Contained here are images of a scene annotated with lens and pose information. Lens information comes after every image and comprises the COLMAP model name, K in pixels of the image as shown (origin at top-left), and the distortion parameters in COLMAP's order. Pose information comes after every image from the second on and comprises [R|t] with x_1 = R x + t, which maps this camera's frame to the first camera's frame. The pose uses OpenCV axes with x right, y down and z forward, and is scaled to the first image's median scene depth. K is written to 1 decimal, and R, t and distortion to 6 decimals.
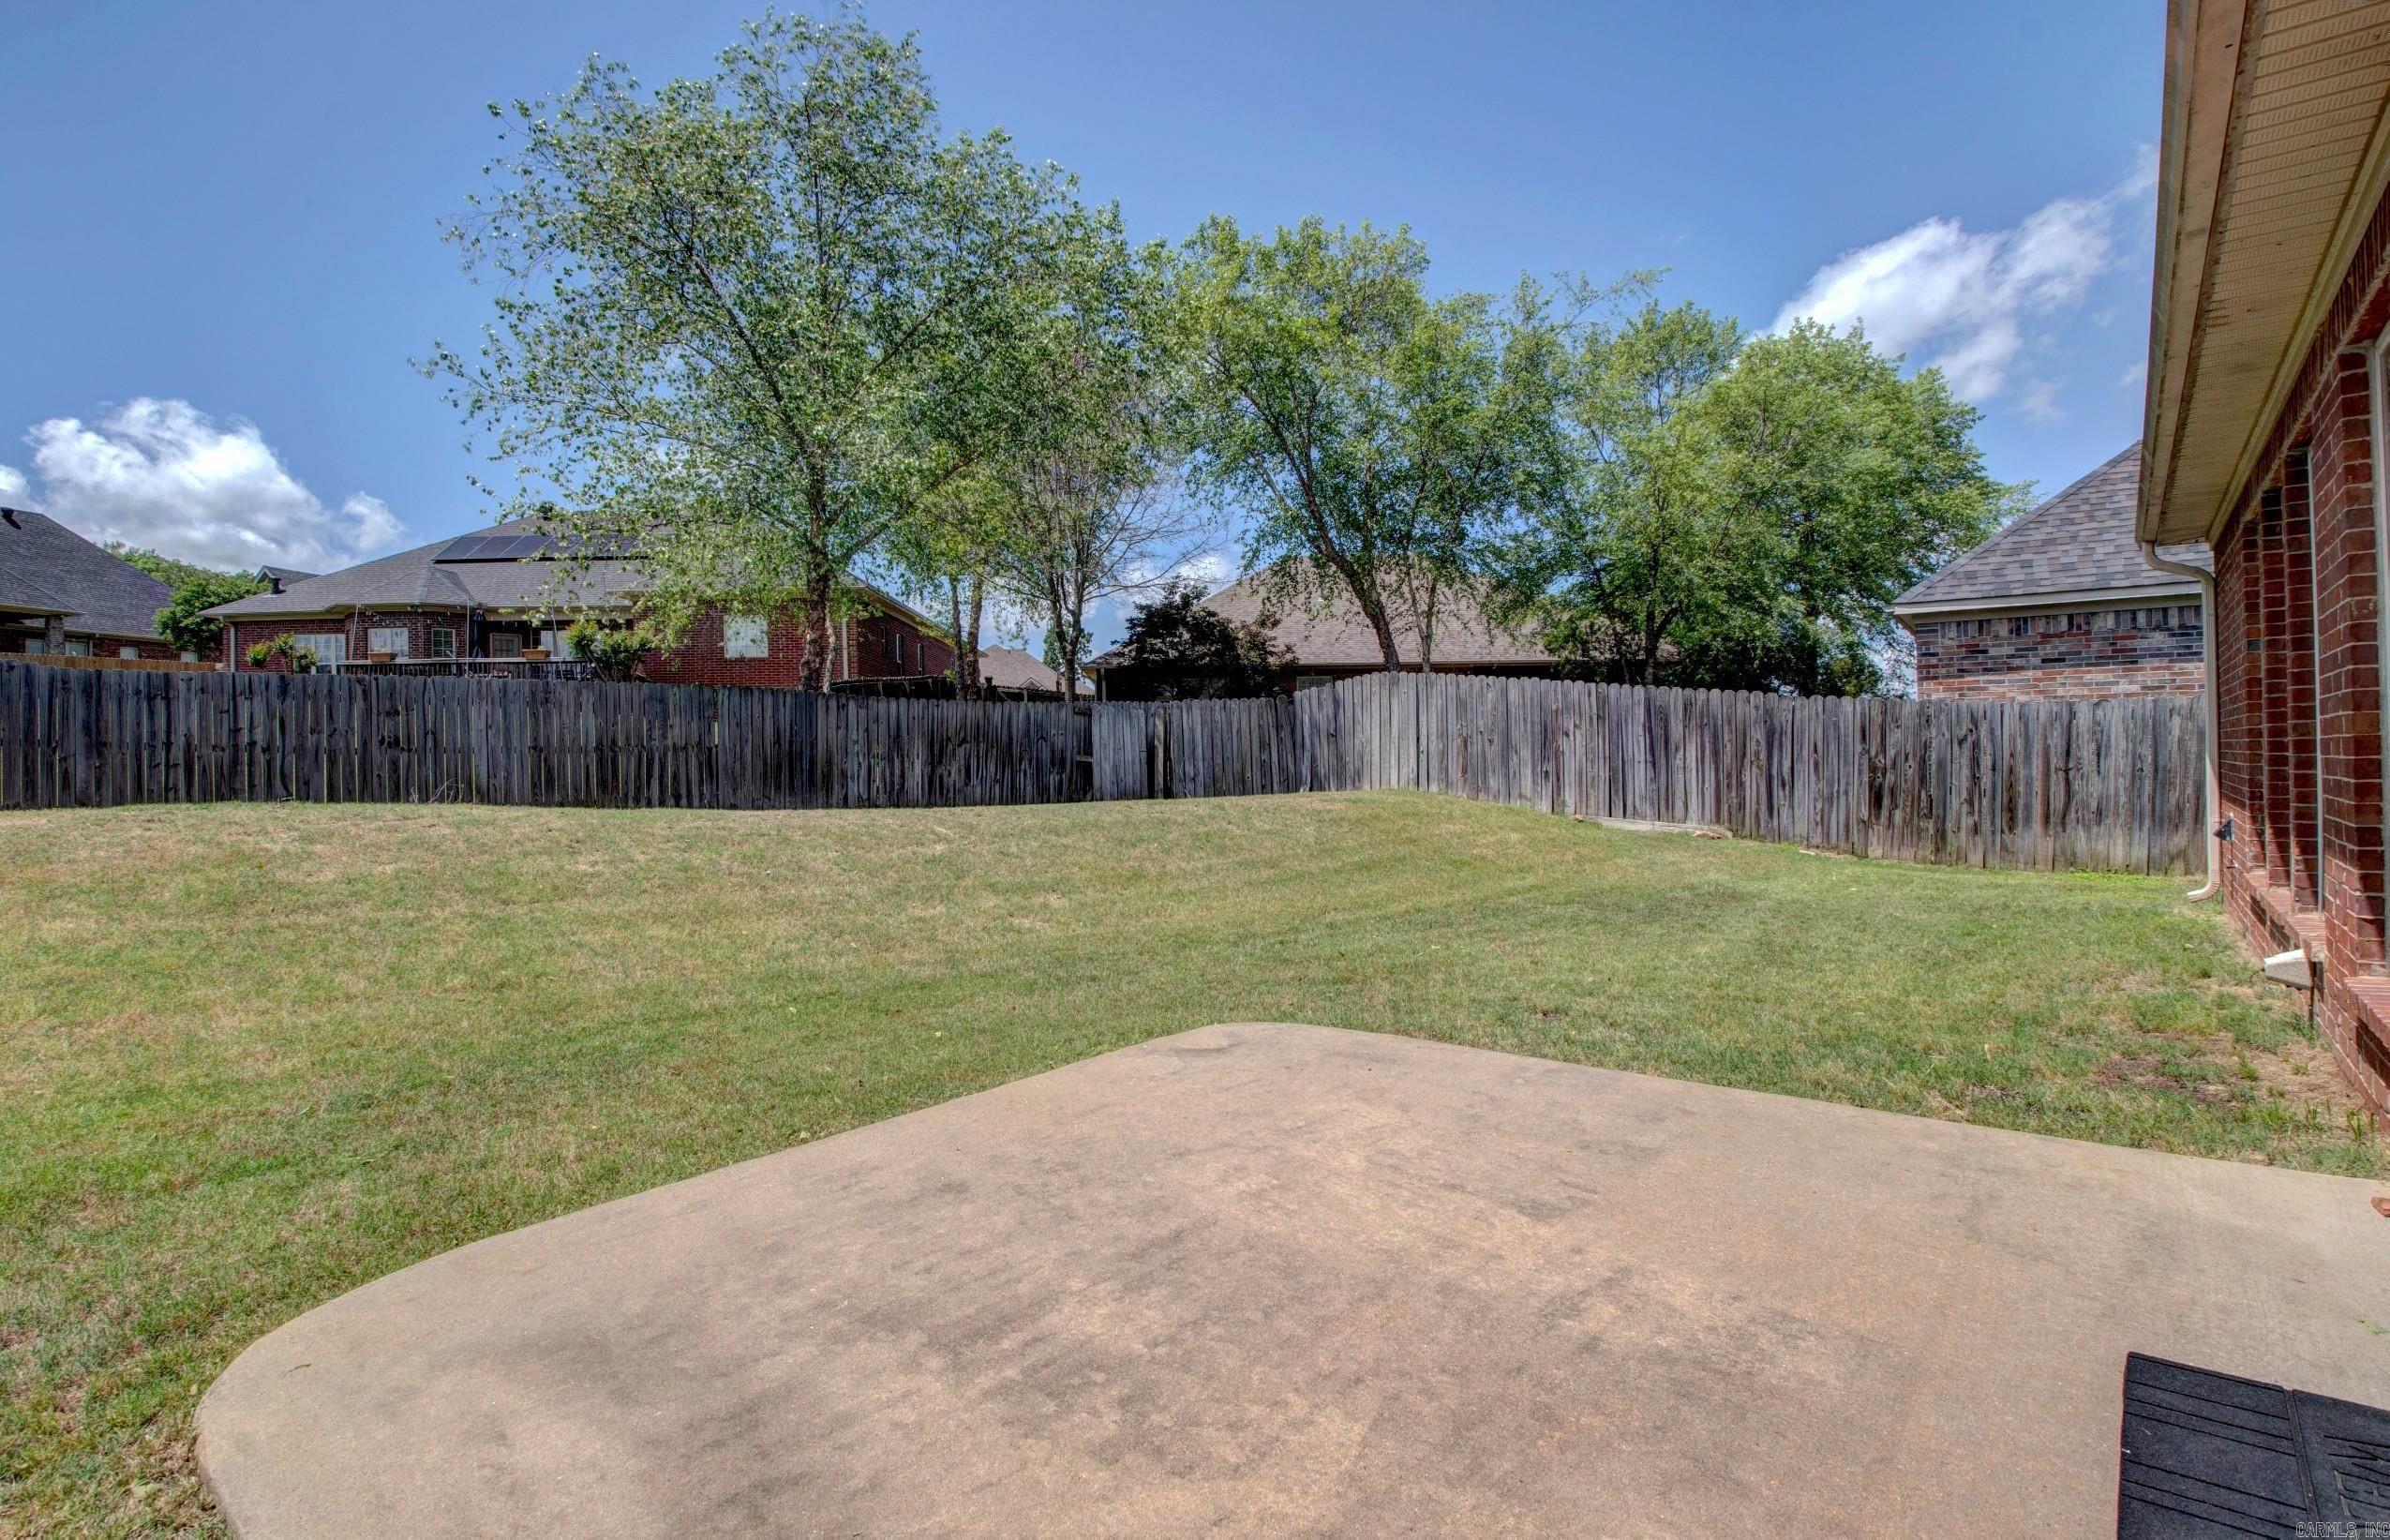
lens RADIAL K [[1090.6, 0, 1186.2], [0, 1090.6, 762.5], [0, 0, 1]] dist [-0.000160, -0.009247]
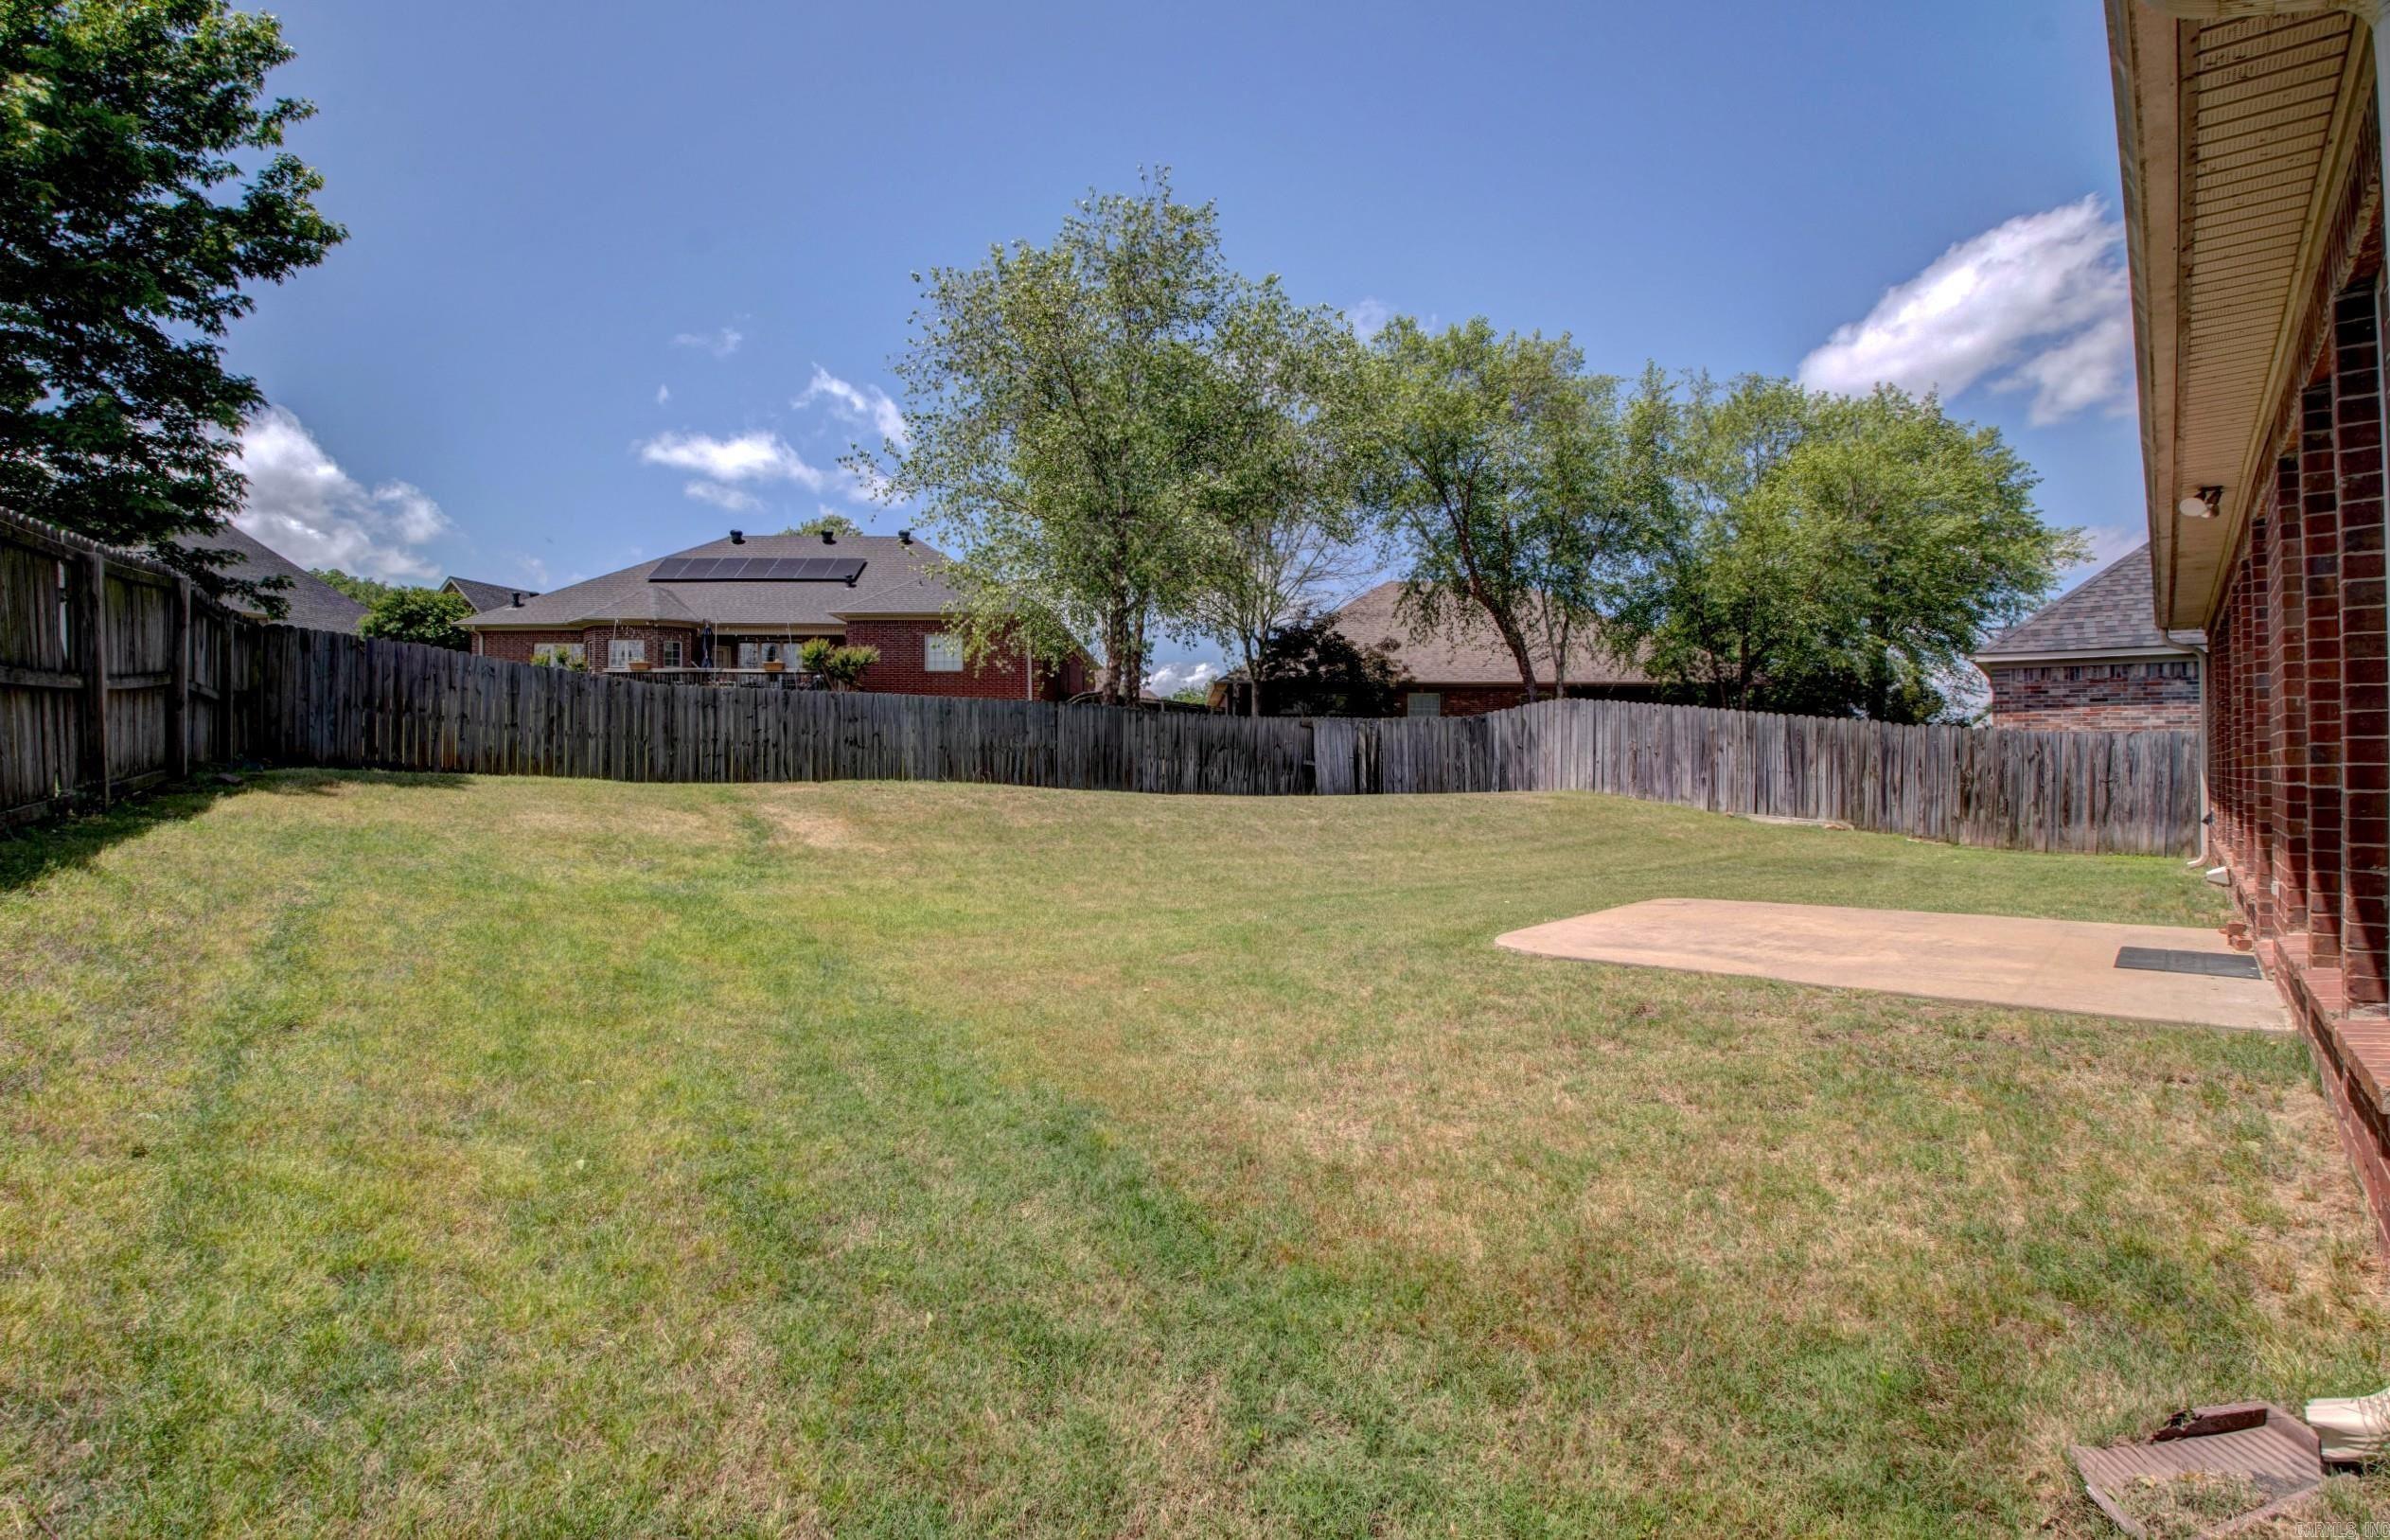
lens RADIAL K [[1090.6, 0, 1199.5], [0, 1090.6, 760.2], [0, 0, 1]] dist [-0.000160, -0.009247]
pose [[0.999682, 0.016677, -0.018927, -0.219896], [-0.016856, 0.999814, -0.009333, 0.008008], [0.018768, 0.009649, 0.999777, -0.277981]]
